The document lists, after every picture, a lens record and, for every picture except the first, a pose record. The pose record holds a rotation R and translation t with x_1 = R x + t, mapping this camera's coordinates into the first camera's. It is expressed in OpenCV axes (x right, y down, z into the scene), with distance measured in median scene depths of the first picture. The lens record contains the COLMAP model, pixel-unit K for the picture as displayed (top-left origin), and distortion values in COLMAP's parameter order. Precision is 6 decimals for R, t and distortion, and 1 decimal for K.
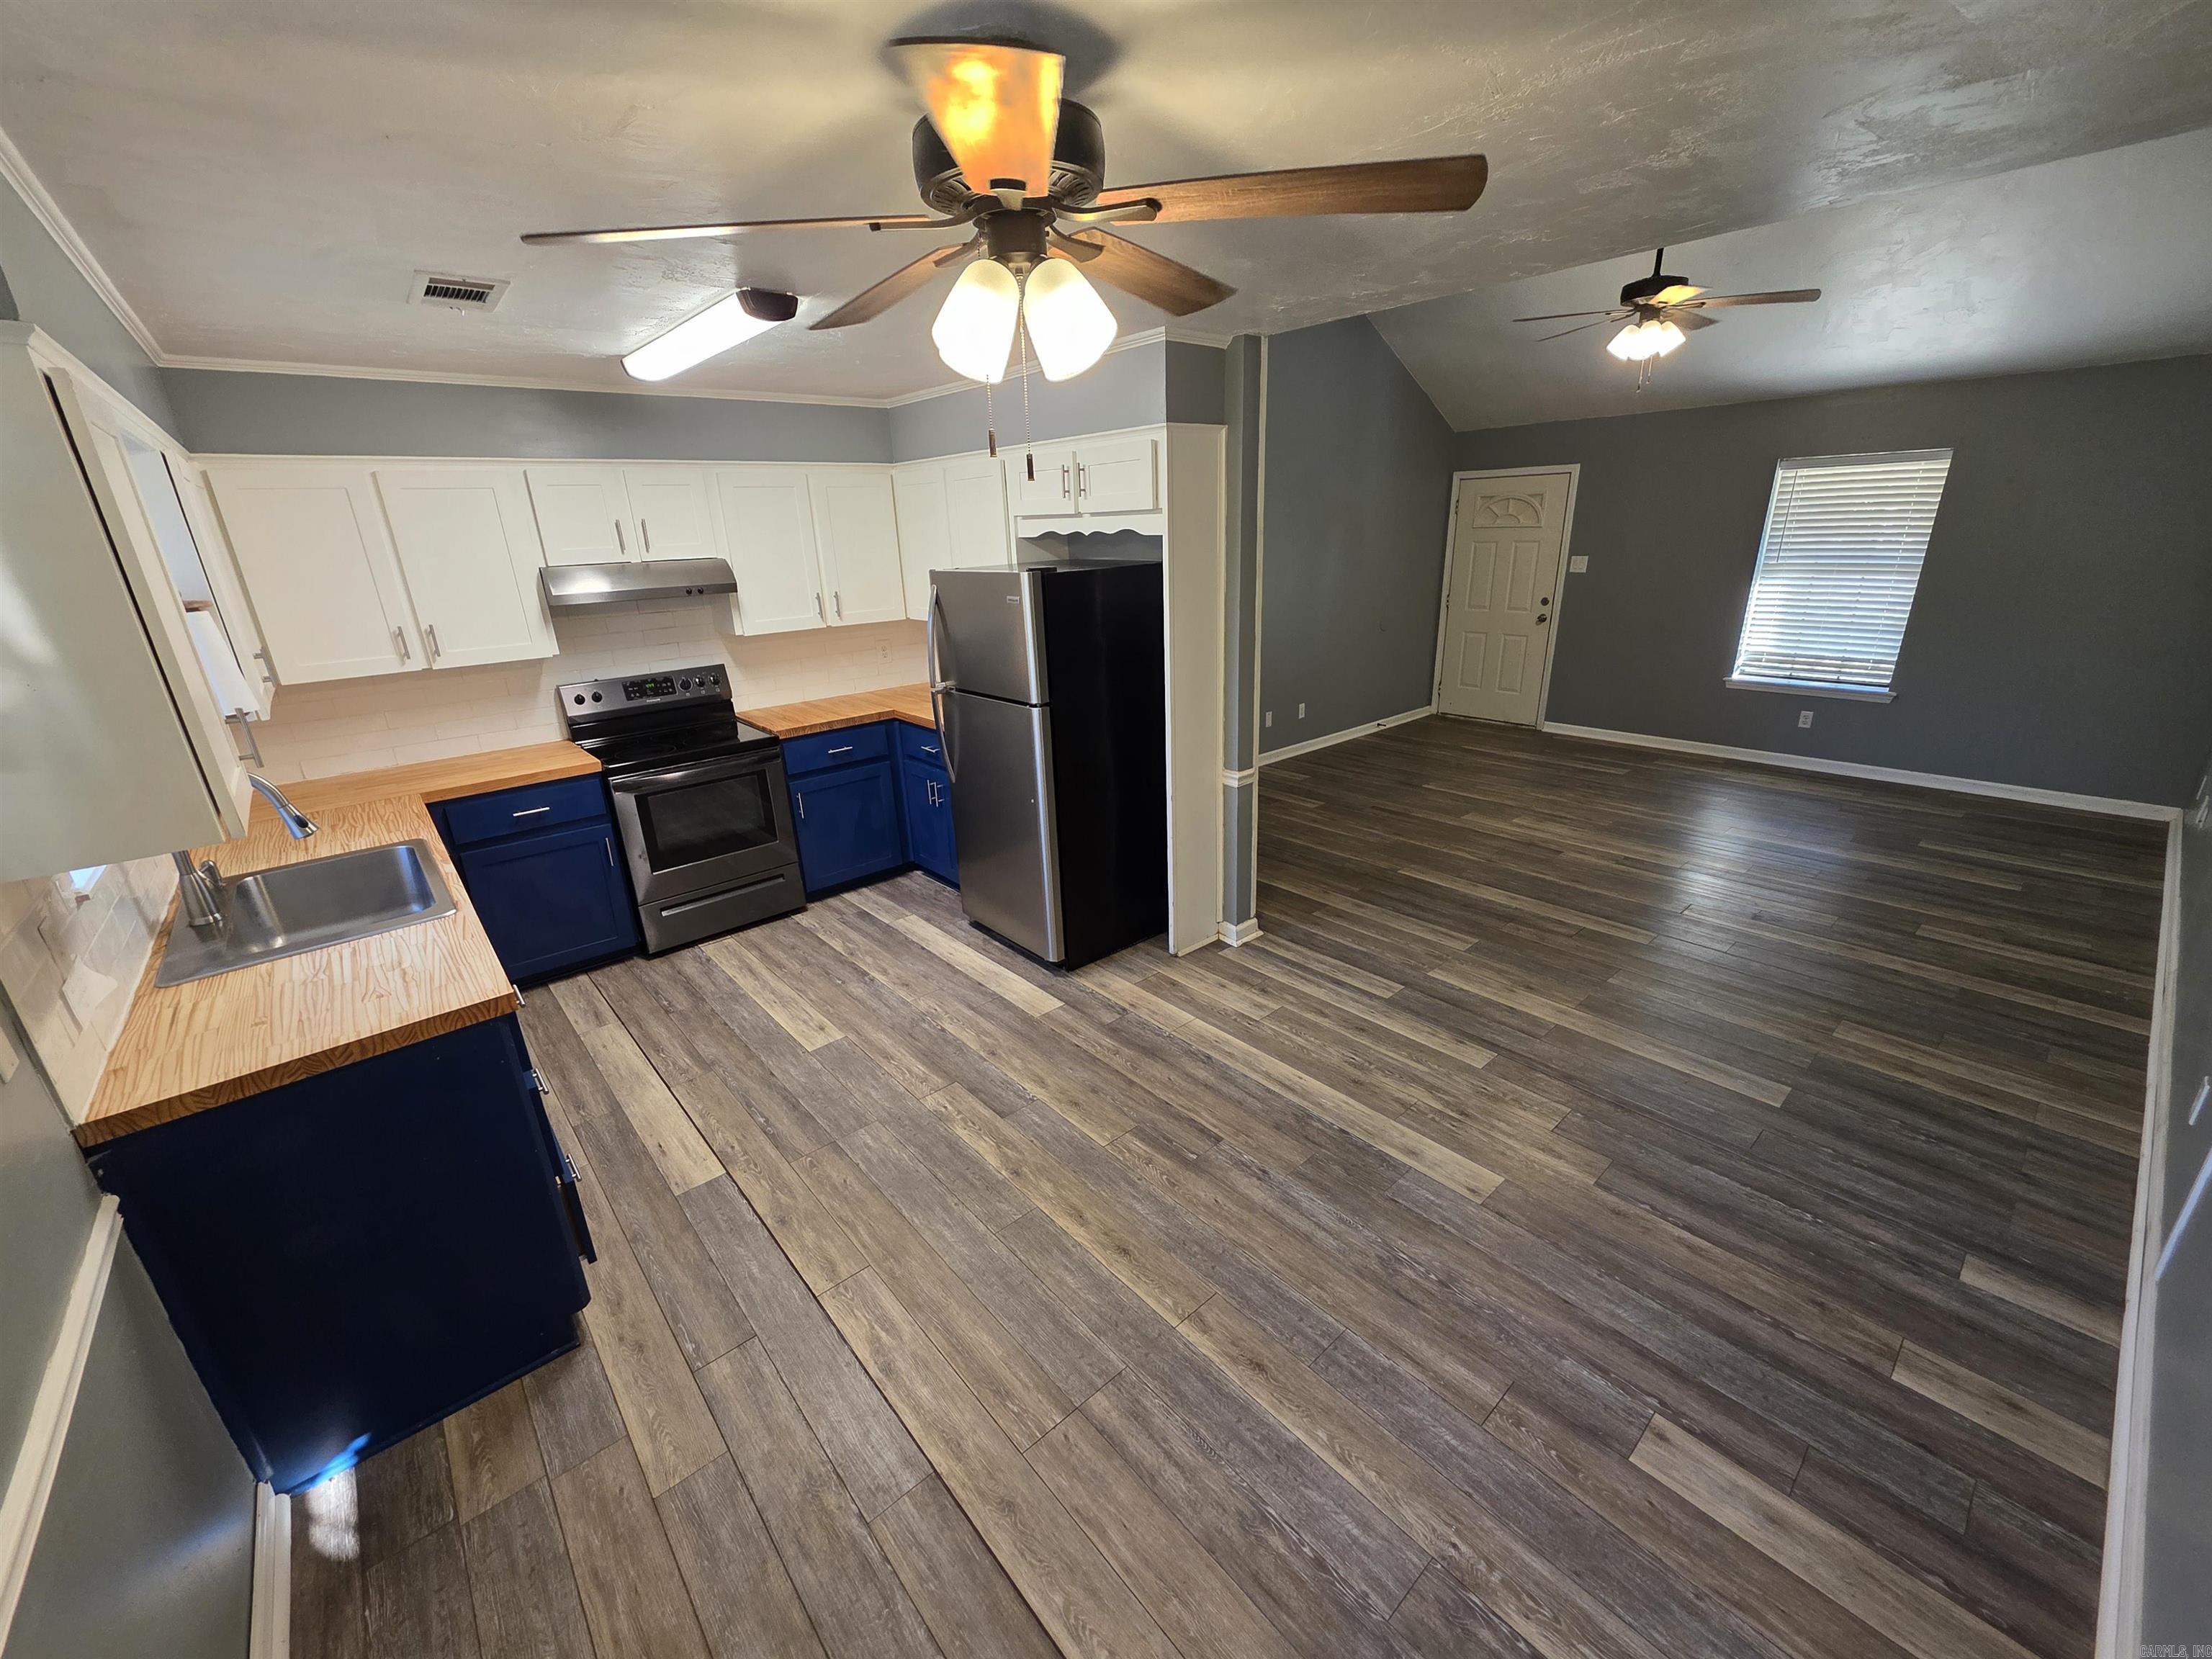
lens RADIAL K [[883.1, 0, 1103.3], [0, 883.1, 835.9], [0, 0, 1]] dist [0.003980, 0.000409]
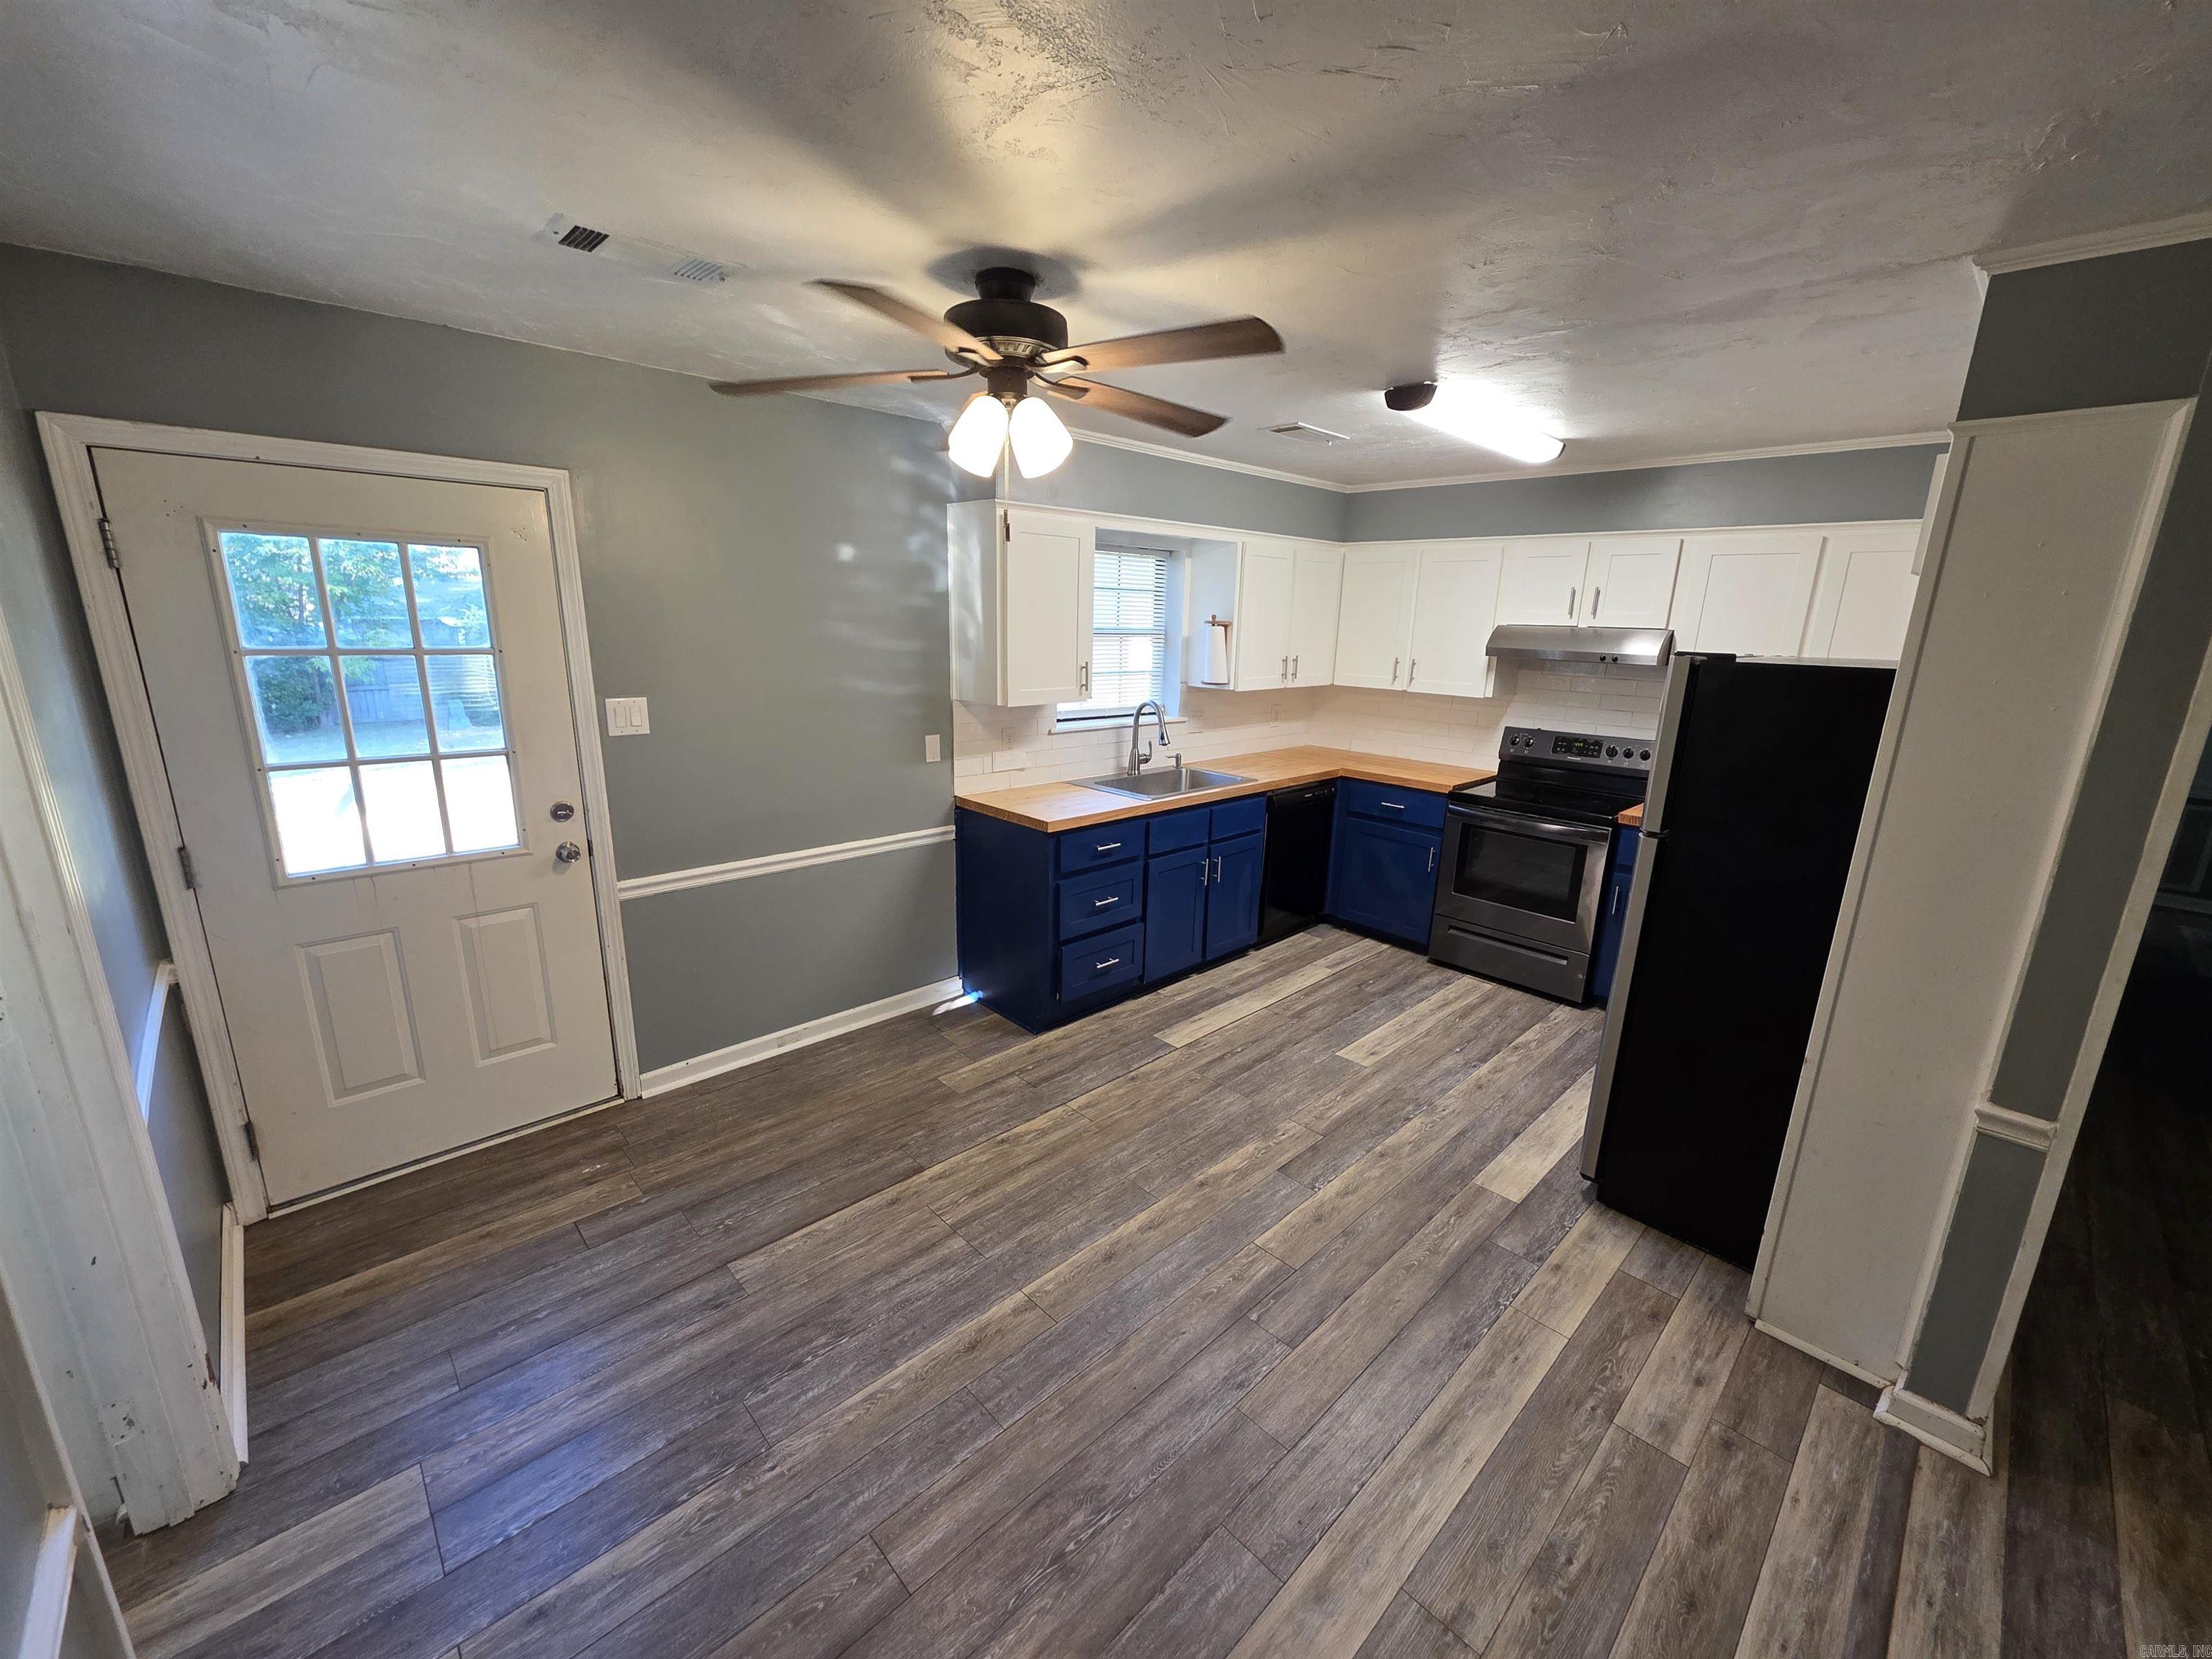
lens RADIAL K [[883.1, 0, 1102.8], [0, 883.1, 831.0], [0, 0, 1]] dist [0.003980, 0.000409]
pose [[0.042644, 0.276489, -0.960070, 0.579238], [-0.362994, 0.899564, 0.242940, -0.153064], [0.930815, 0.338140, 0.138725, 0.443792]]
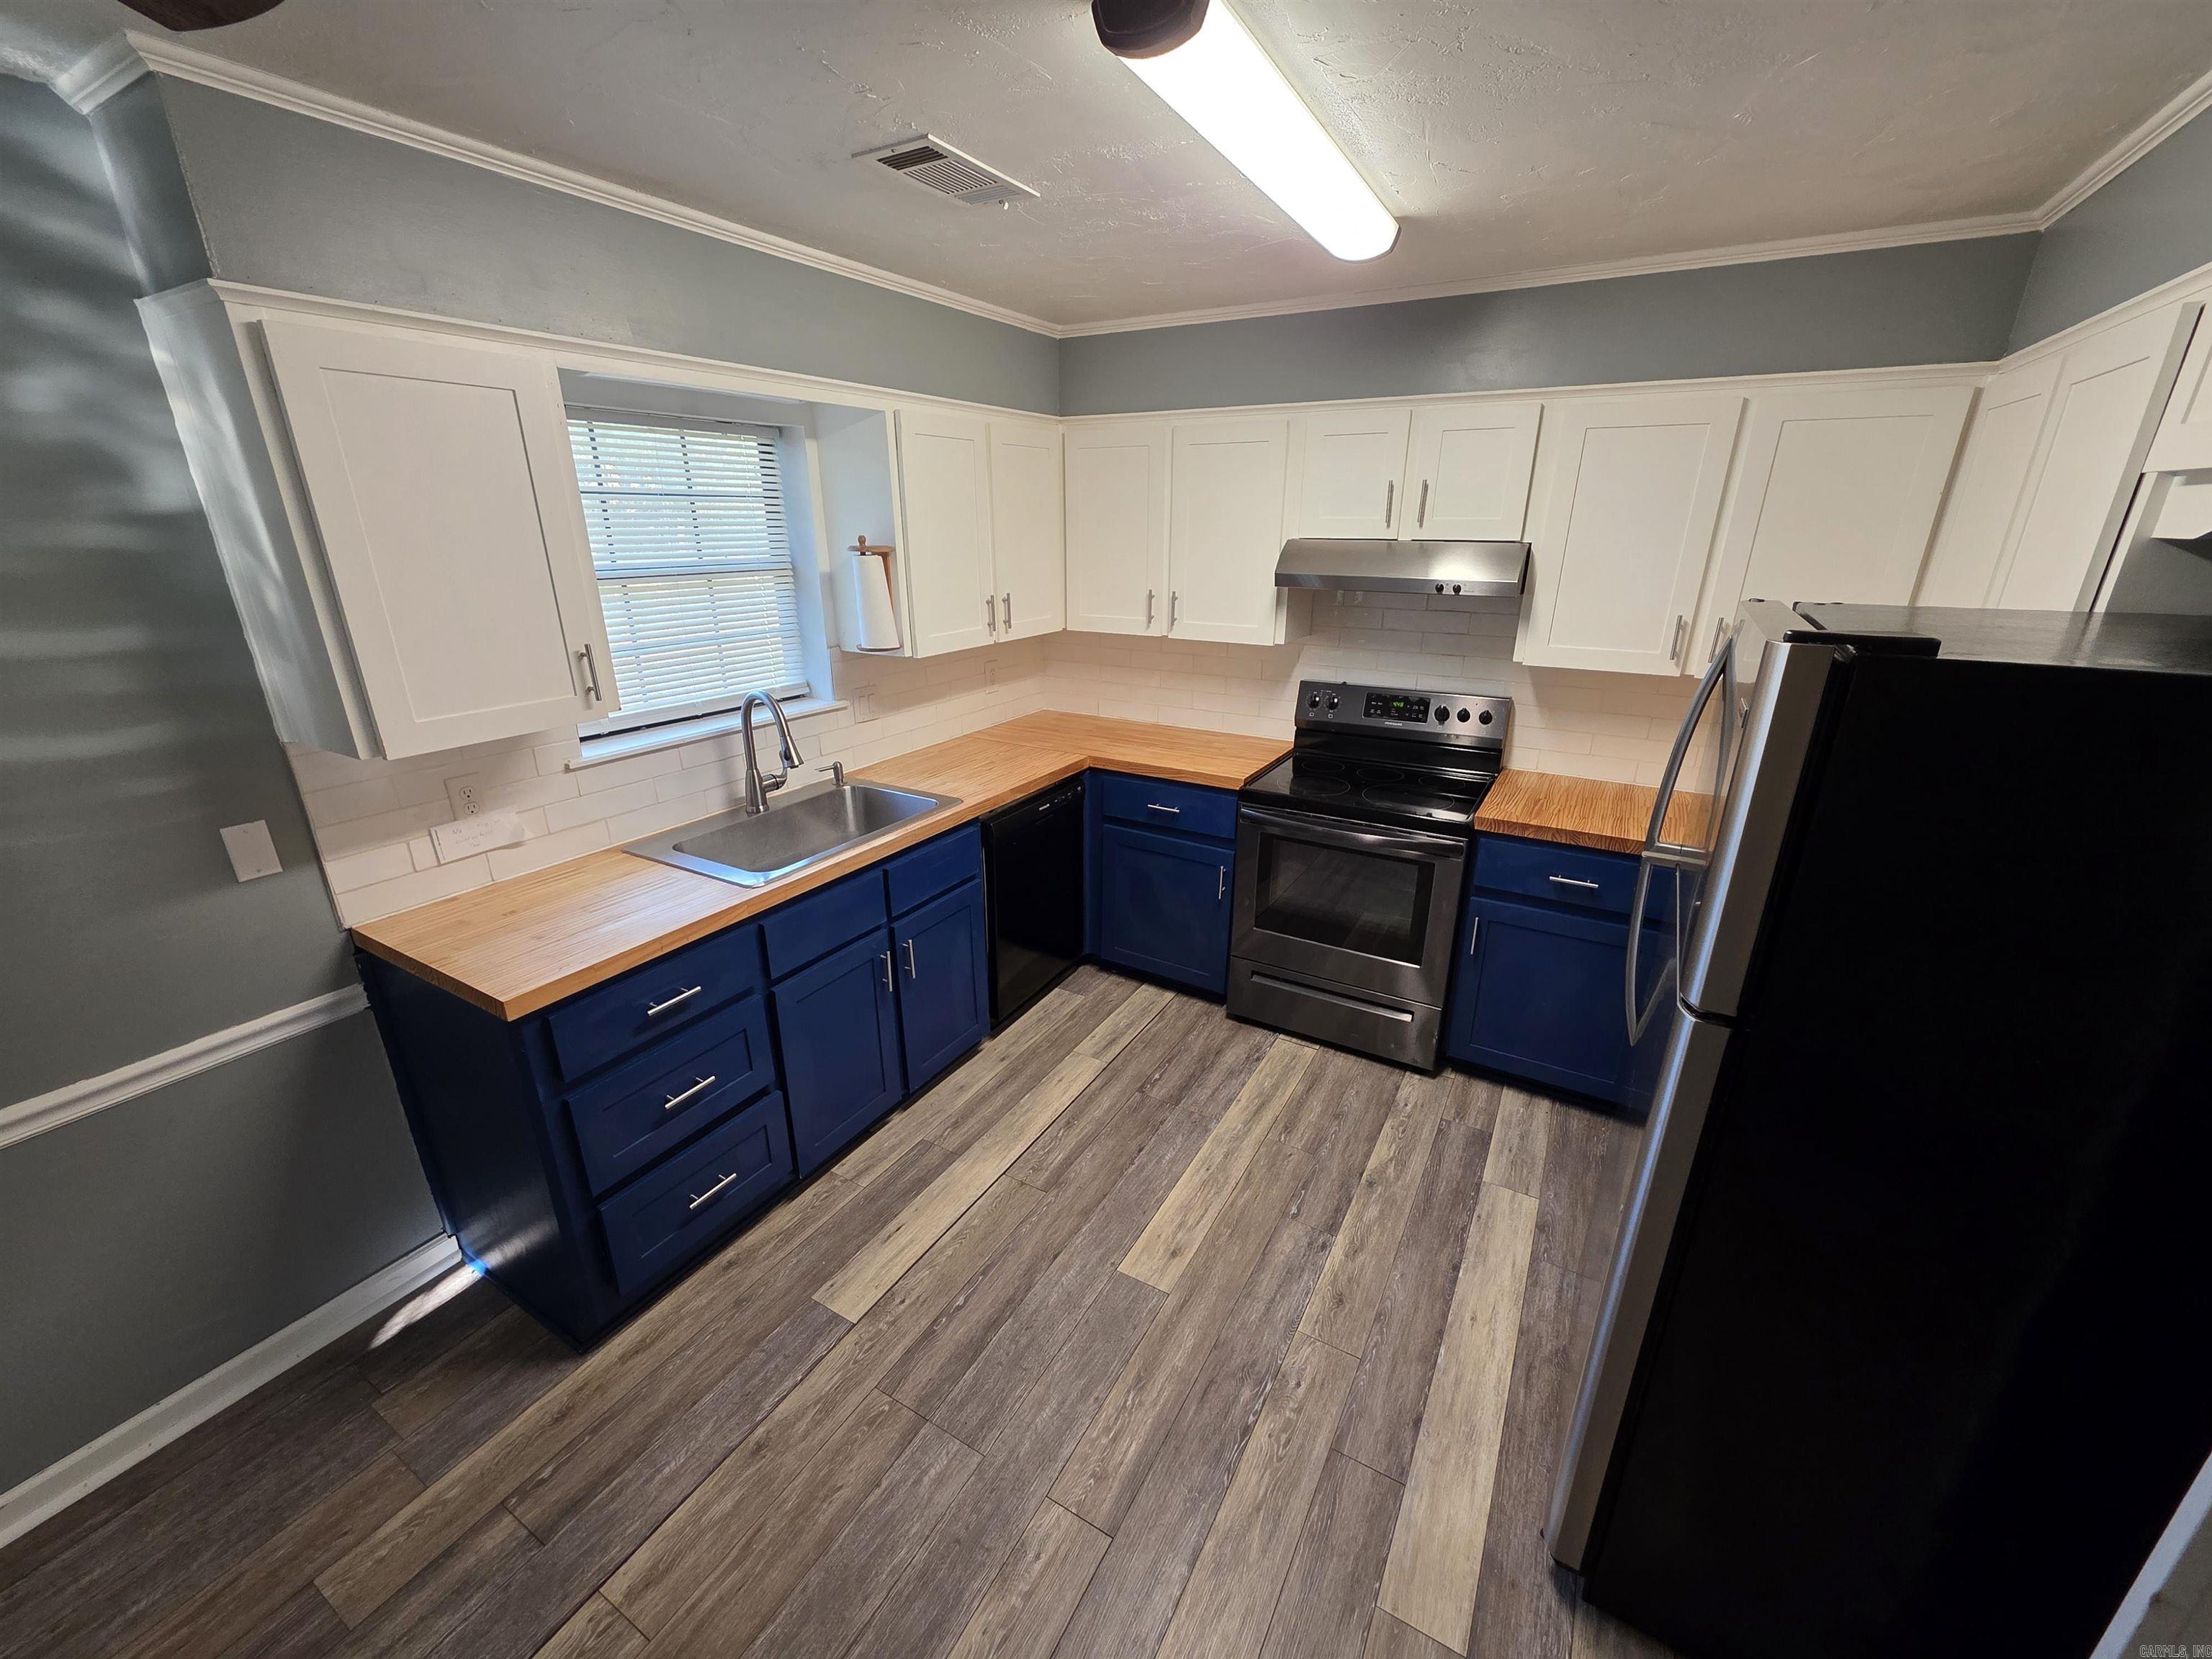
lens RADIAL K [[883.1, 0, 1106.9], [0, 883.1, 831.6], [0, 0, 1]] dist [0.003980, 0.000409]
pose [[0.321417, 0.353656, -0.878418, 0.129440], [-0.332679, 0.910681, 0.244916, -0.206446], [0.886575, 0.213511, 0.410362, 0.588443]]
